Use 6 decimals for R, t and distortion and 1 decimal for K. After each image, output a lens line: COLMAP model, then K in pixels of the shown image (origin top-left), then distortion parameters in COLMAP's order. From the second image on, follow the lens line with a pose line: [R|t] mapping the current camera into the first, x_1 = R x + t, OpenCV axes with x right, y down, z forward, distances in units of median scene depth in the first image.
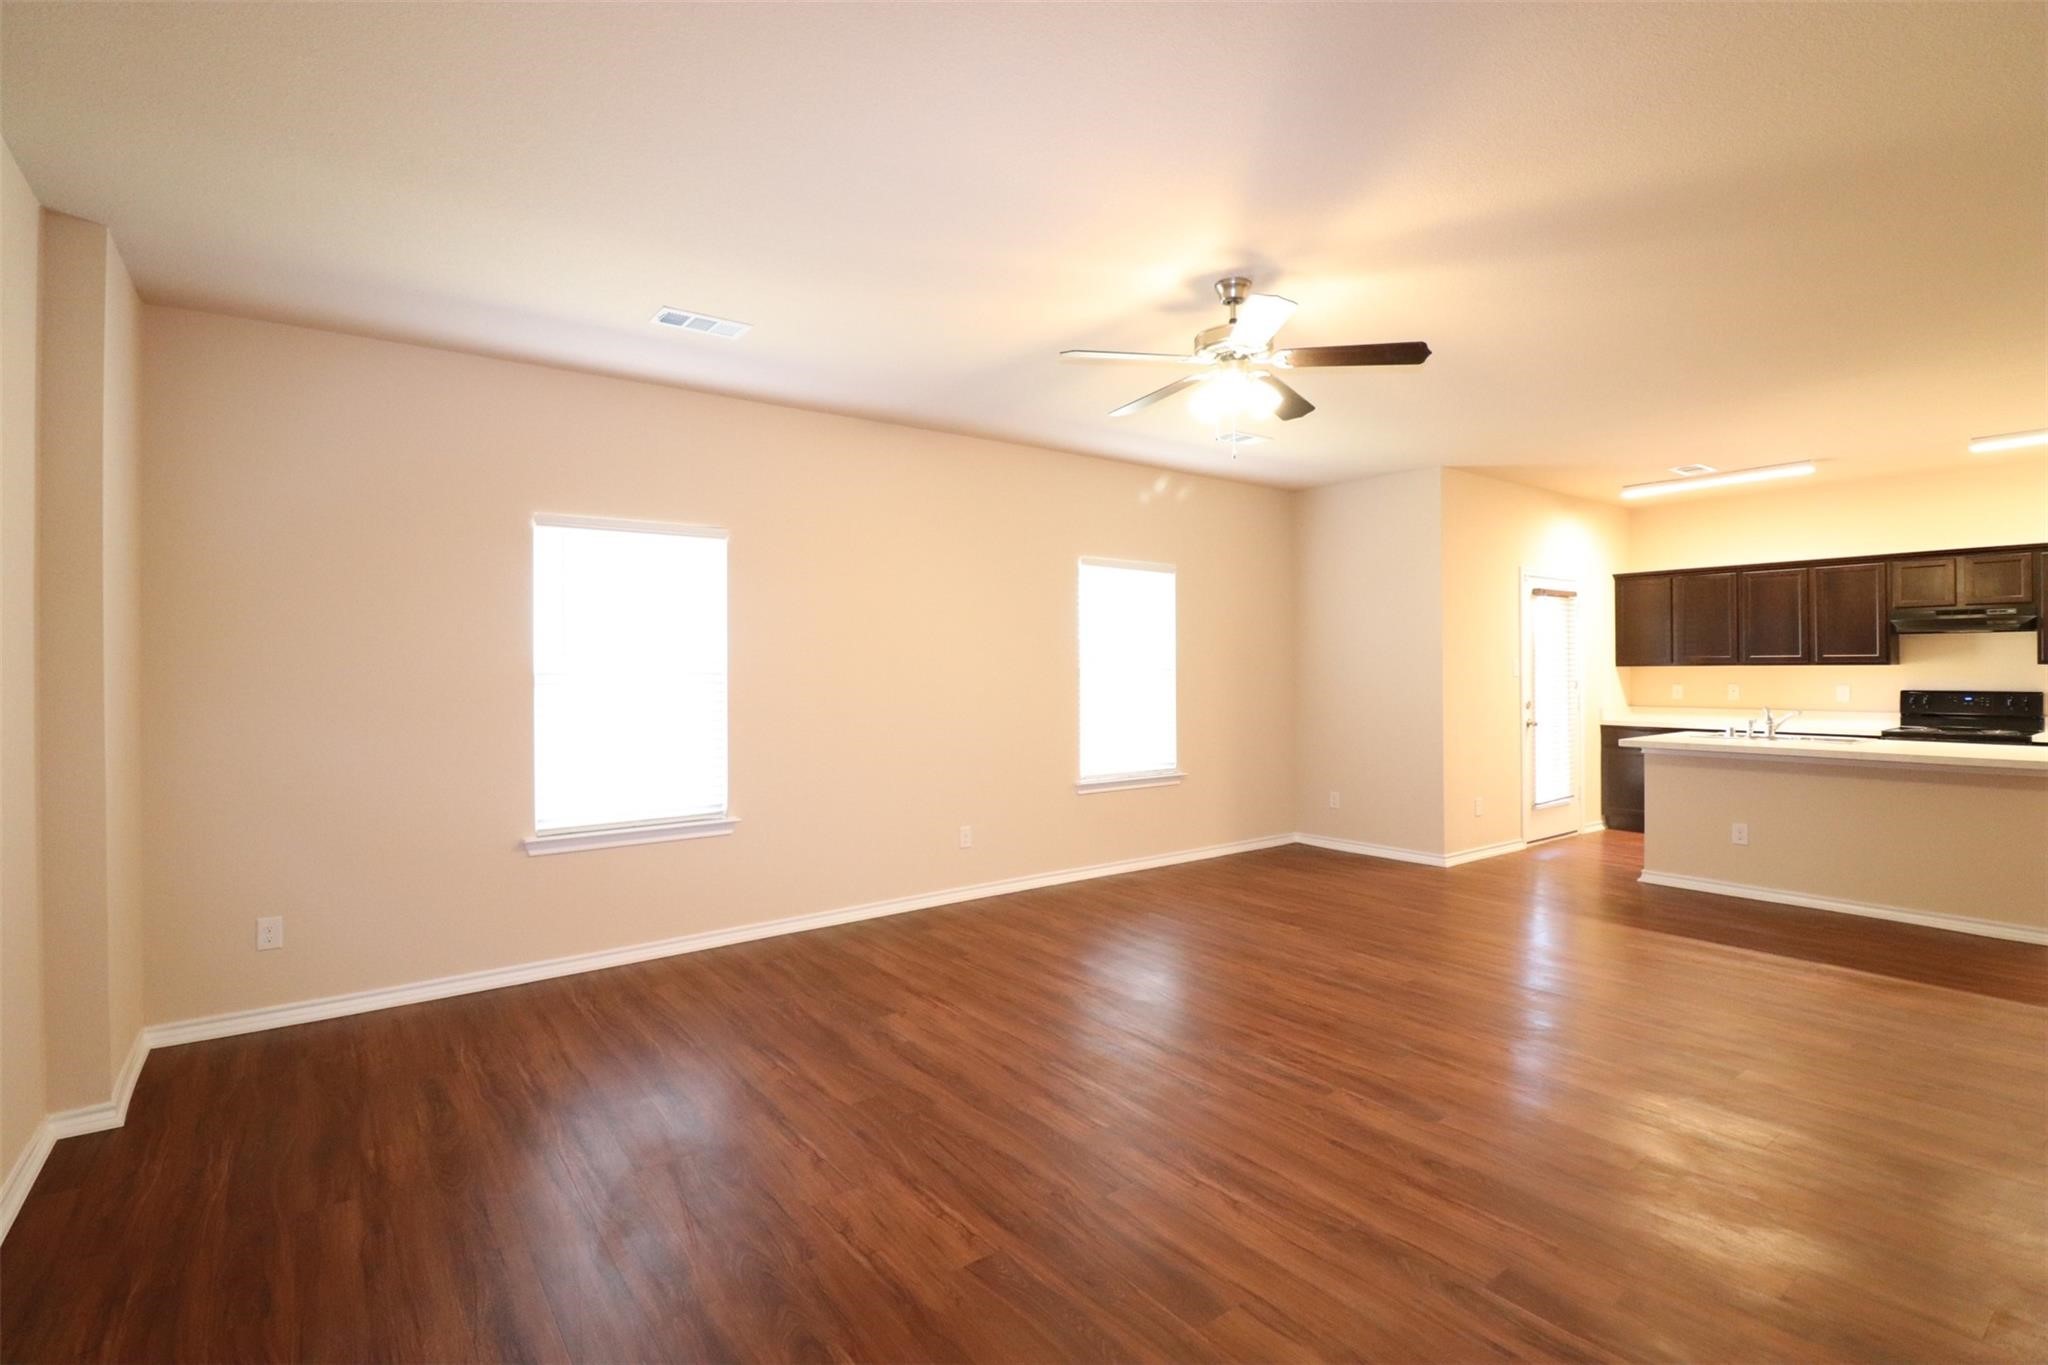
lens RADIAL K [[955.1, 0, 1034.8], [0, 955.1, 669.5], [0, 0, 1]] dist [-0.006560, -0.008894]
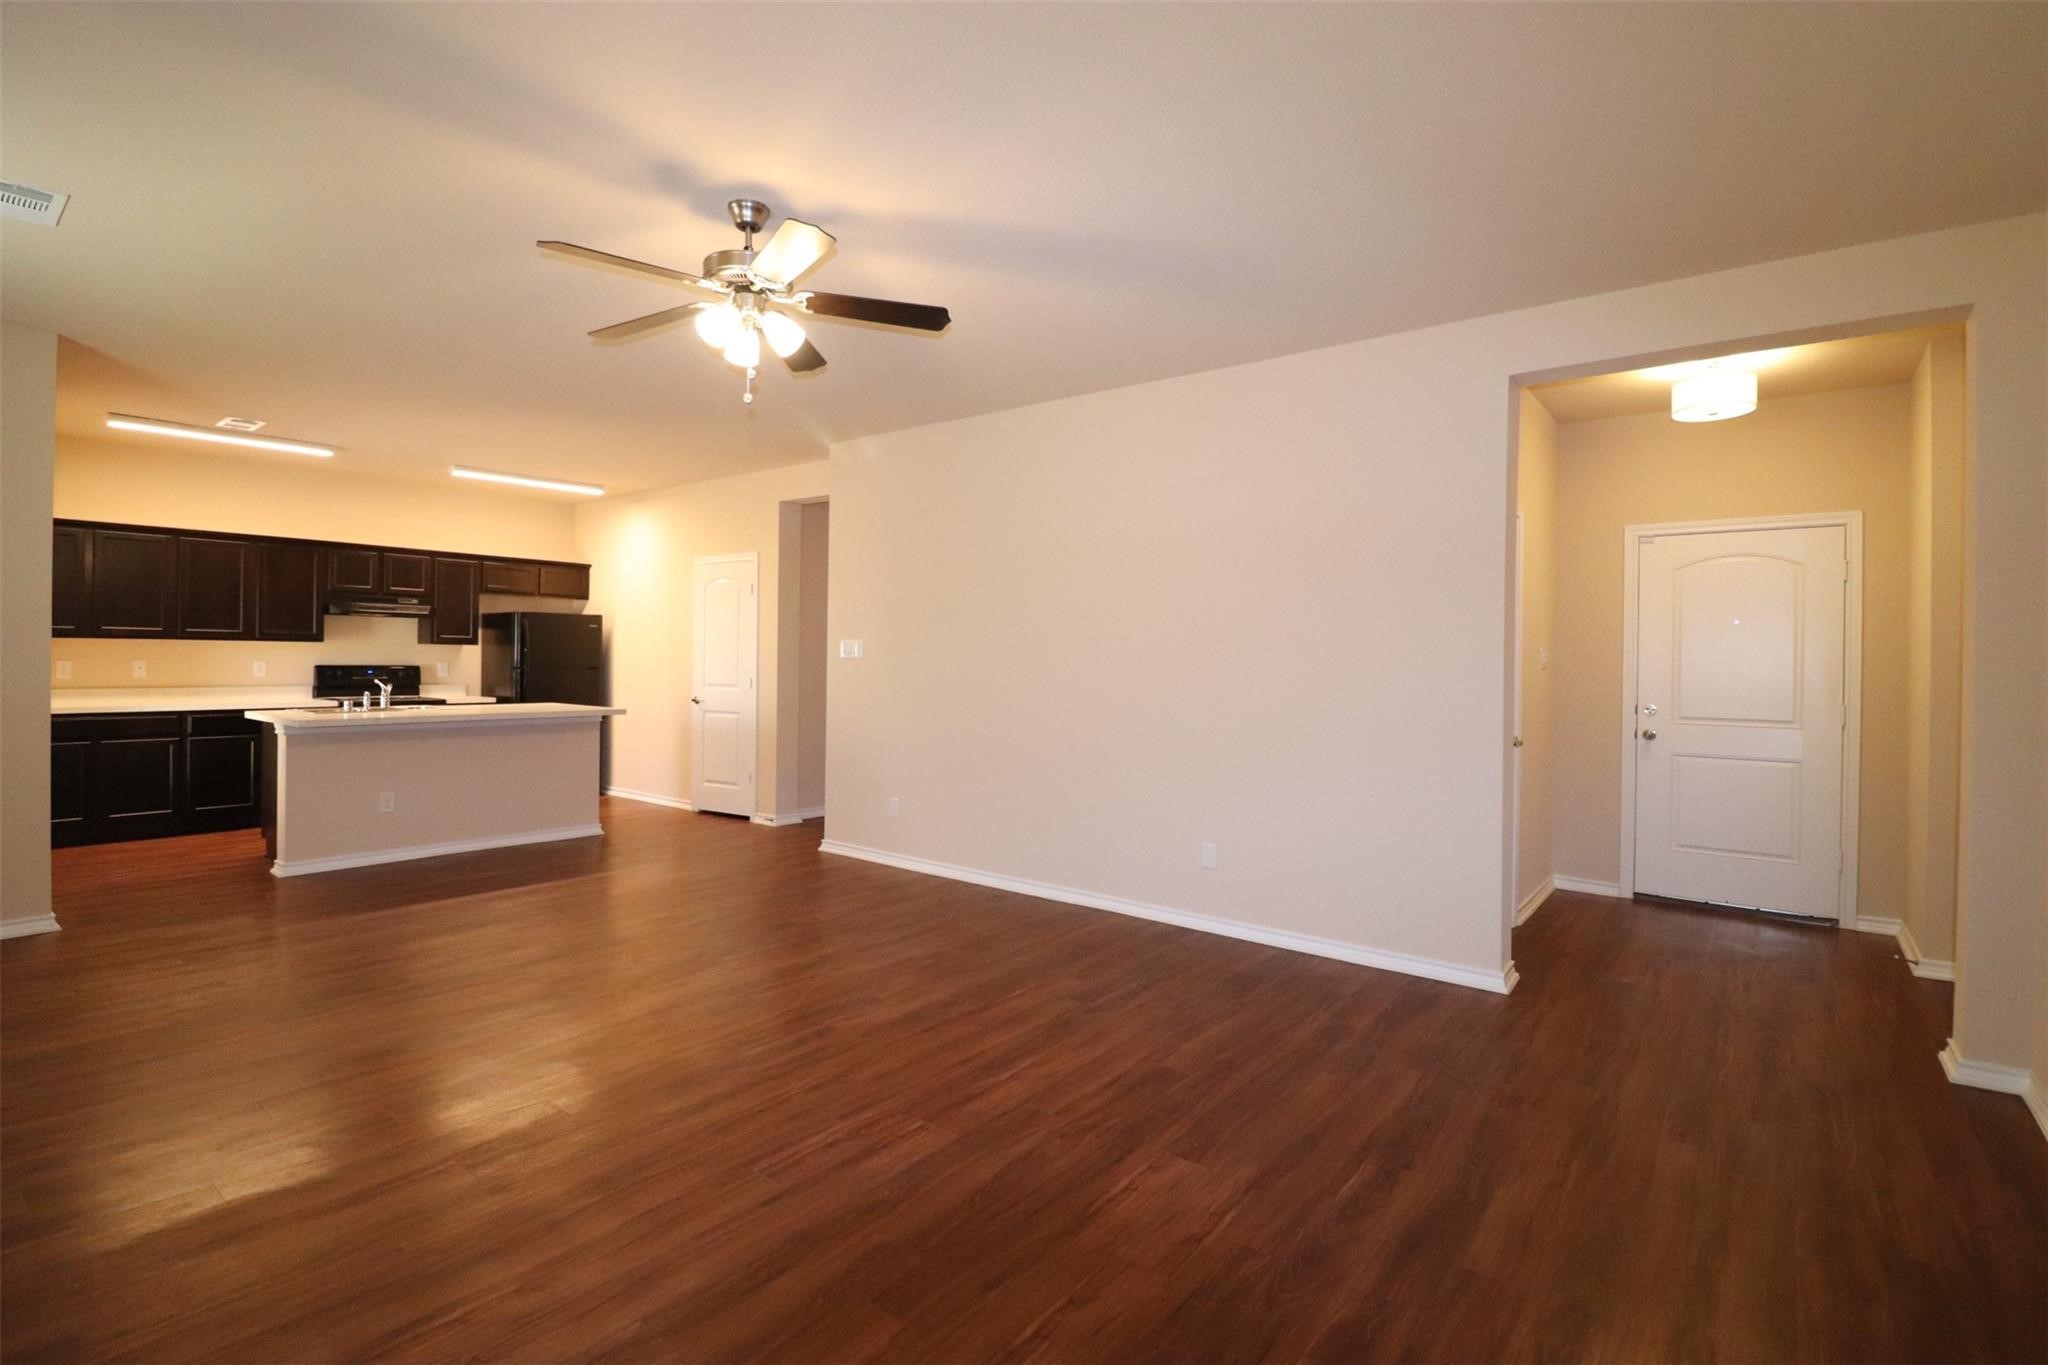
lens RADIAL K [[955.1, 0, 1024.0], [0, 955.1, 668.8], [0, 0, 1]] dist [-0.006560, -0.008894]
pose [[-0.257289, -0.007916, 0.966302, -0.369318], [-0.010721, 0.999928, 0.005337, 0.011362], [-0.966275, -0.008987, -0.257355, 0.496131]]
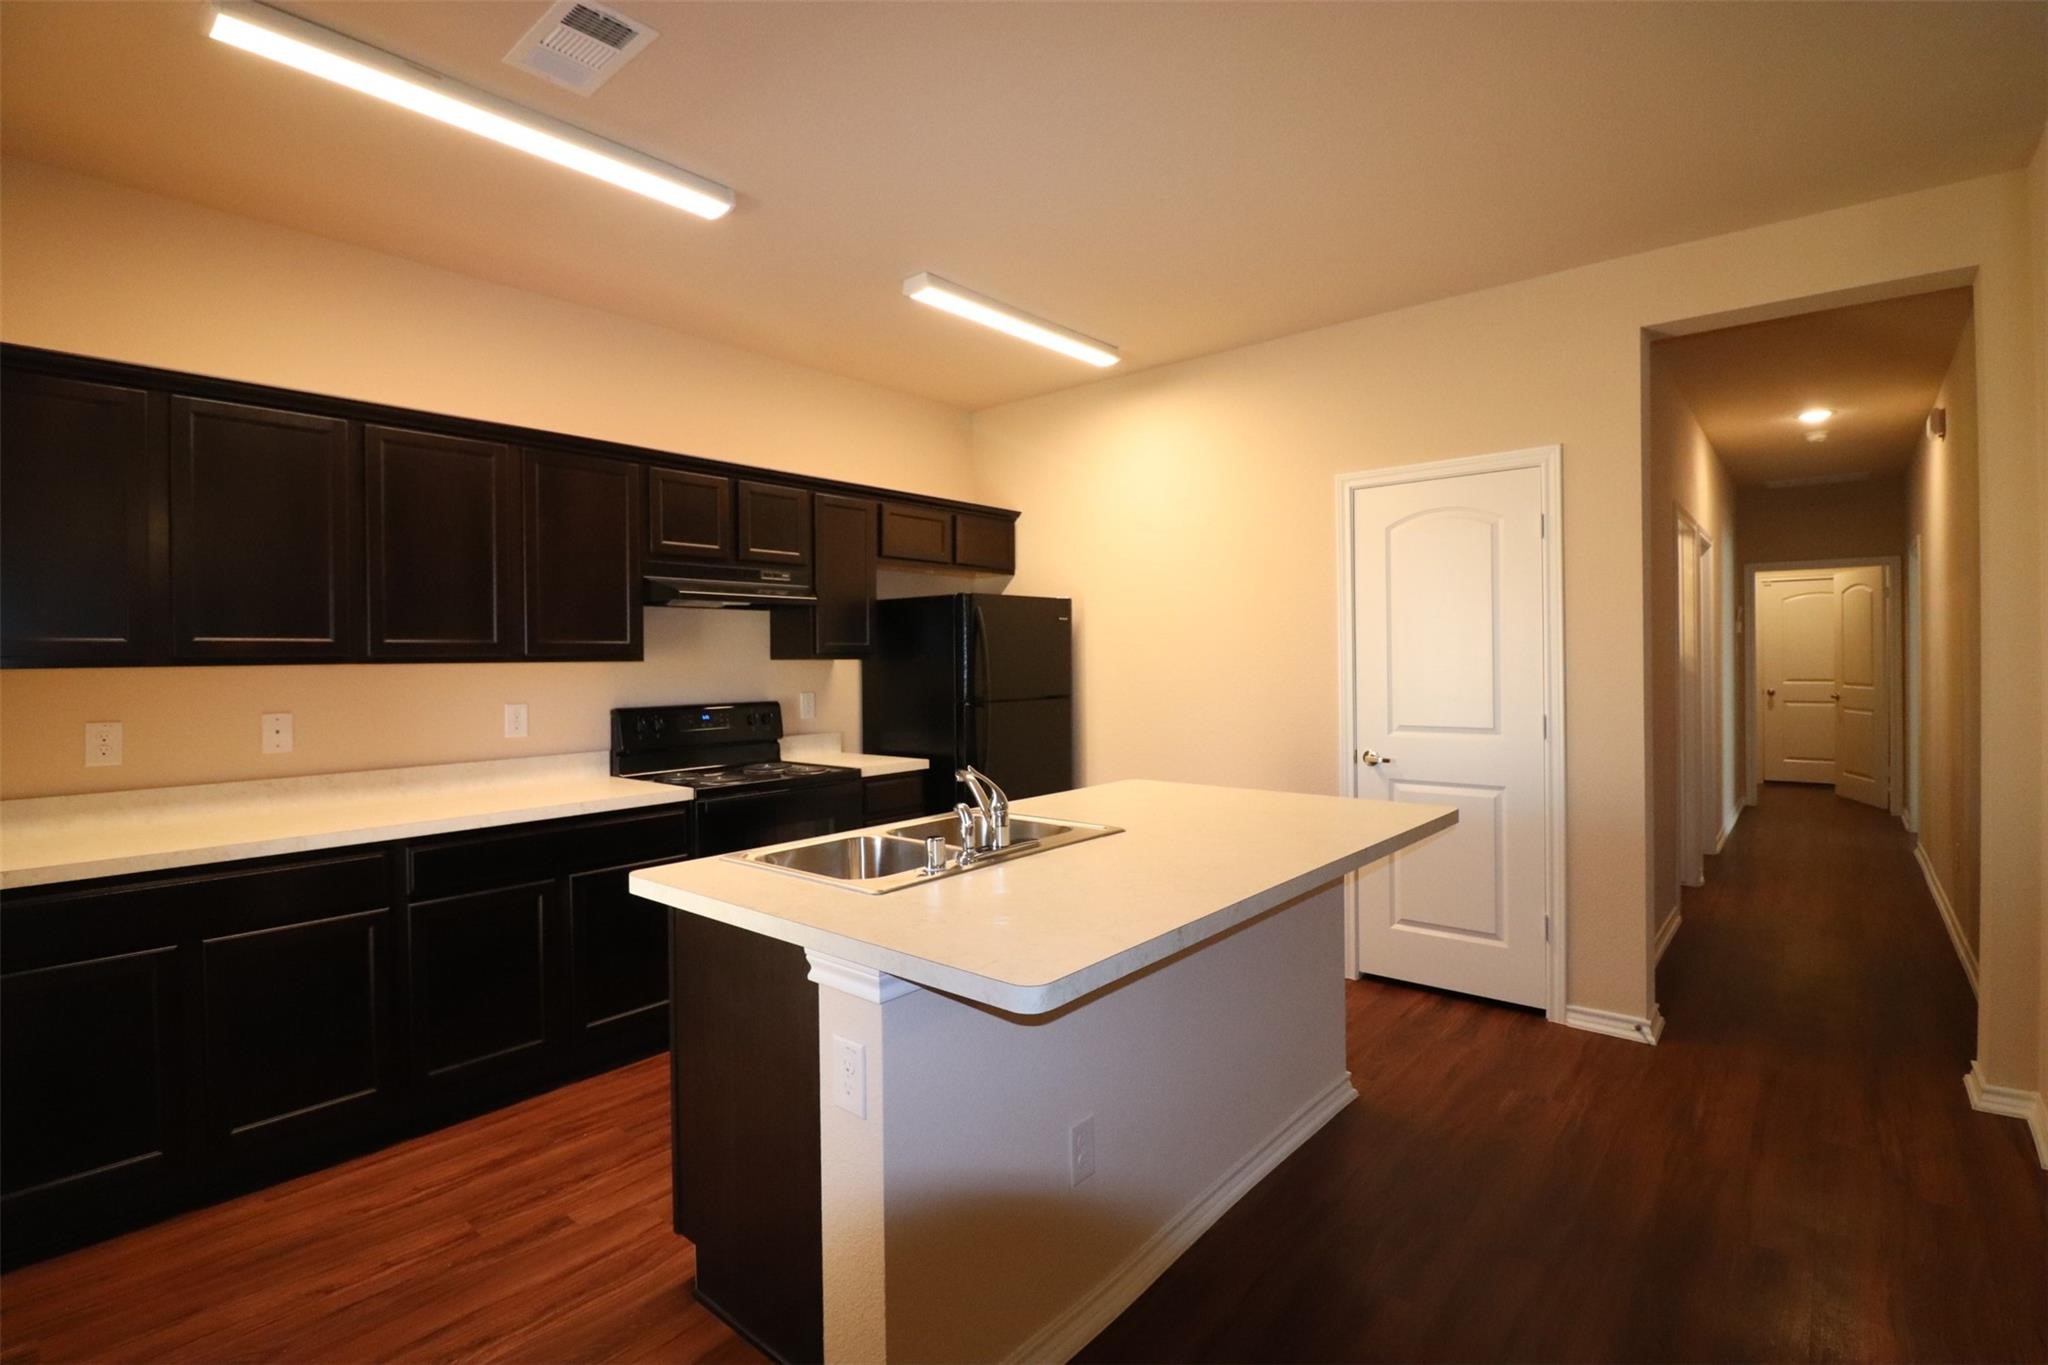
lens RADIAL K [[955.1, 0, 1028.2], [0, 955.1, 668.9], [0, 0, 1]] dist [-0.006560, -0.008894]
pose [[-0.226997, -0.003693, 0.973888, 0.338197], [0.014090, 0.999876, 0.007076, -0.001331], [-0.973793, 0.015328, -0.226917, 0.908881]]
